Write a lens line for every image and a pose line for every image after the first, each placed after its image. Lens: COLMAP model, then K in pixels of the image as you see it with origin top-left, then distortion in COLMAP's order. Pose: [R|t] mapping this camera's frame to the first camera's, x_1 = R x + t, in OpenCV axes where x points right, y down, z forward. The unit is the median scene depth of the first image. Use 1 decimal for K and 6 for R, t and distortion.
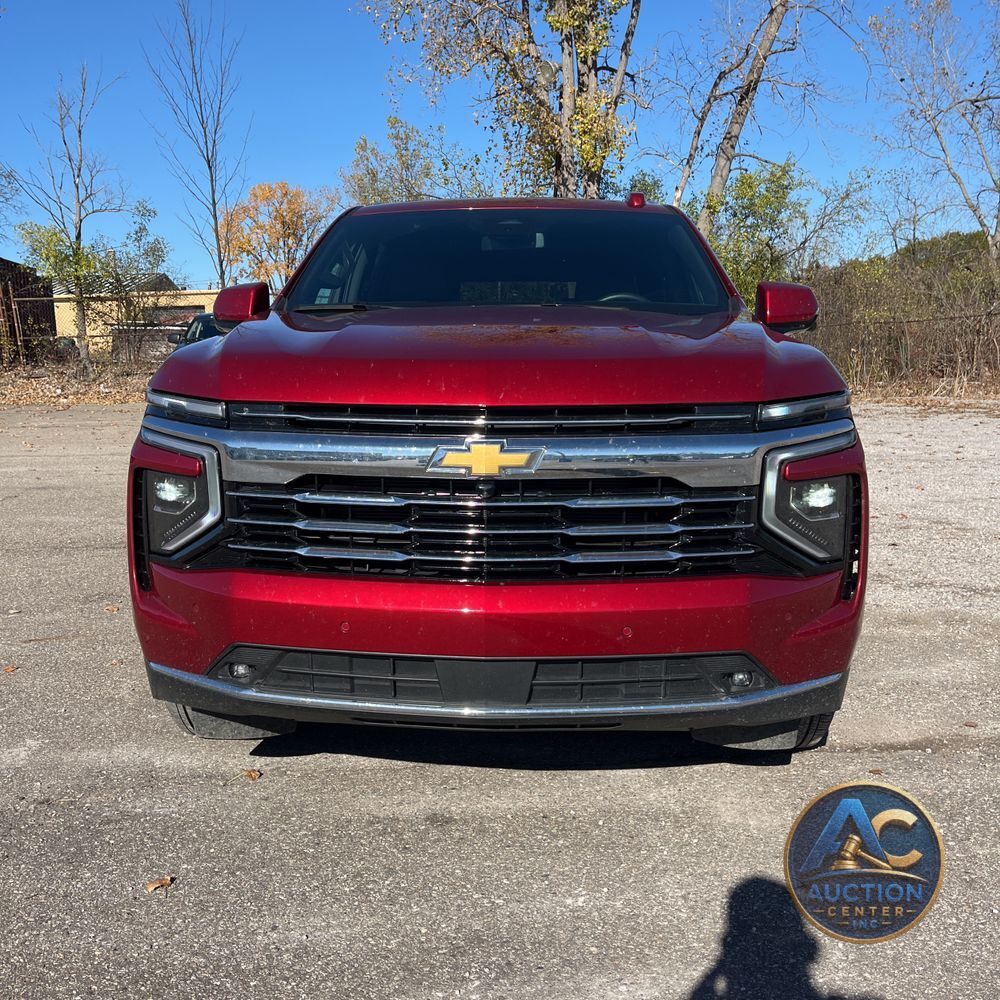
lens RADIAL K [[1015.1, 0, 494.3], [0, 1015.1, 497.4], [0, 0, 1]] dist [0.022863, 0.000000]
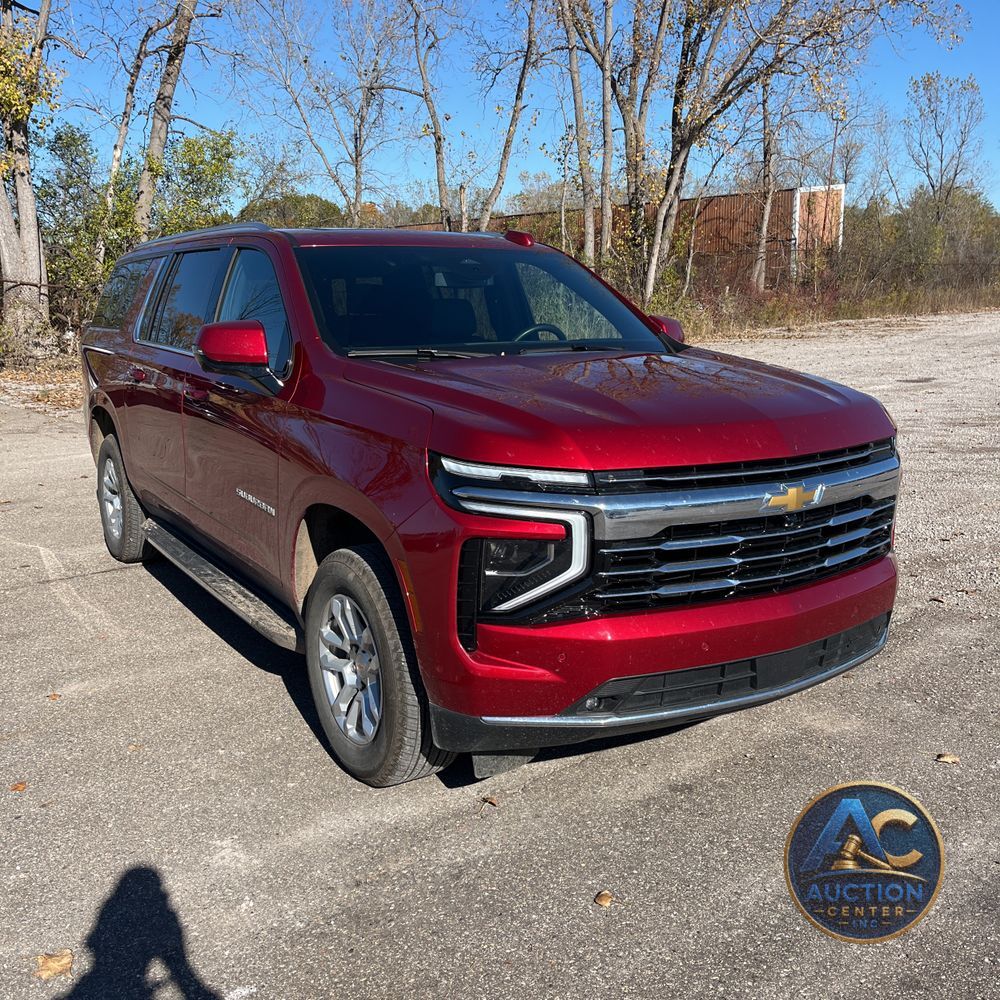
lens RADIAL K [[1015.1, 0, 498.2], [0, 1015.1, 503.4], [0, 0, 1]] dist [0.022863, 0.000000]
pose [[0.817388, -0.113720, 0.564752, -0.485315], [0.085989, 0.993425, 0.075583, -0.074815], [-0.569634, -0.013218, 0.821792, 0.066277]]
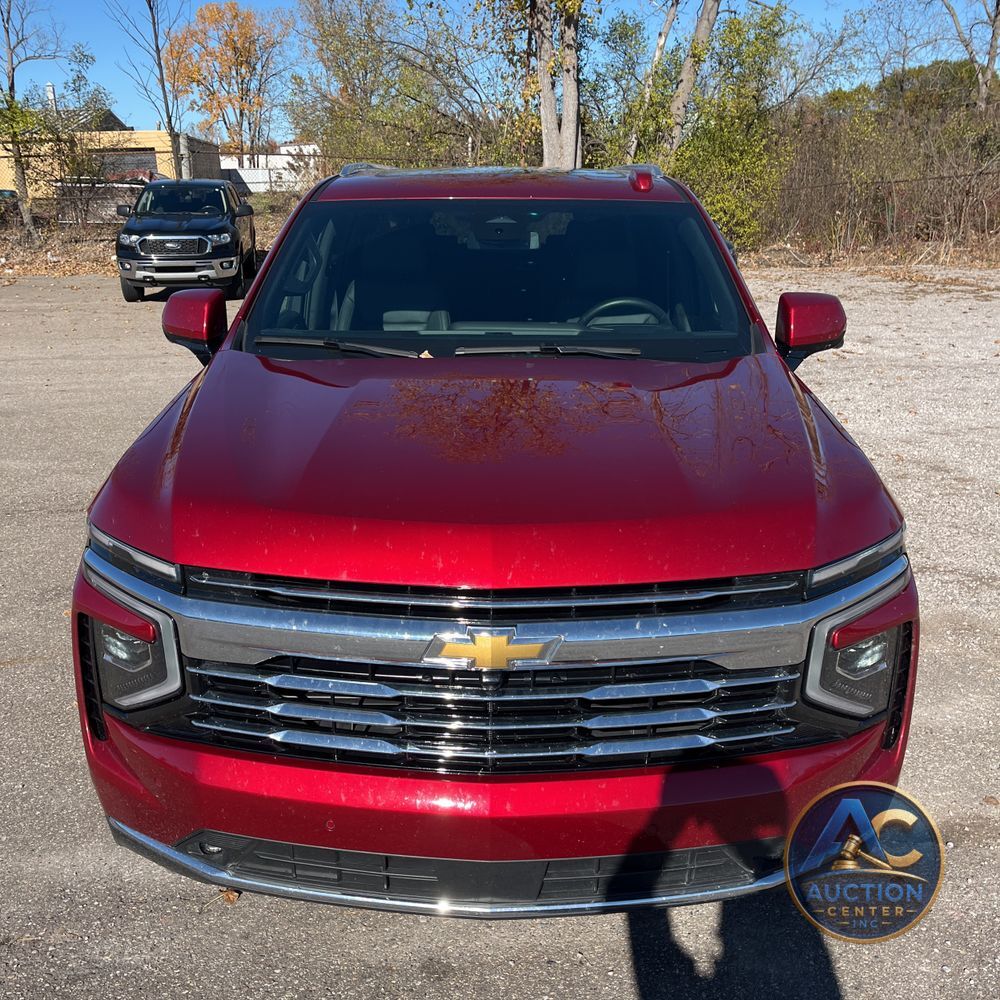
lens RADIAL K [[1015.1, 0, 492.3], [0, 1015.1, 502.9], [0, 0, 1]] dist [0.022863, 0.000000]
pose [[0.999576, -0.006725, 0.028326, -0.014415], [0.002161, 0.987410, 0.158165, -0.136178], [-0.029033, -0.158037, 0.987006, 0.082027]]
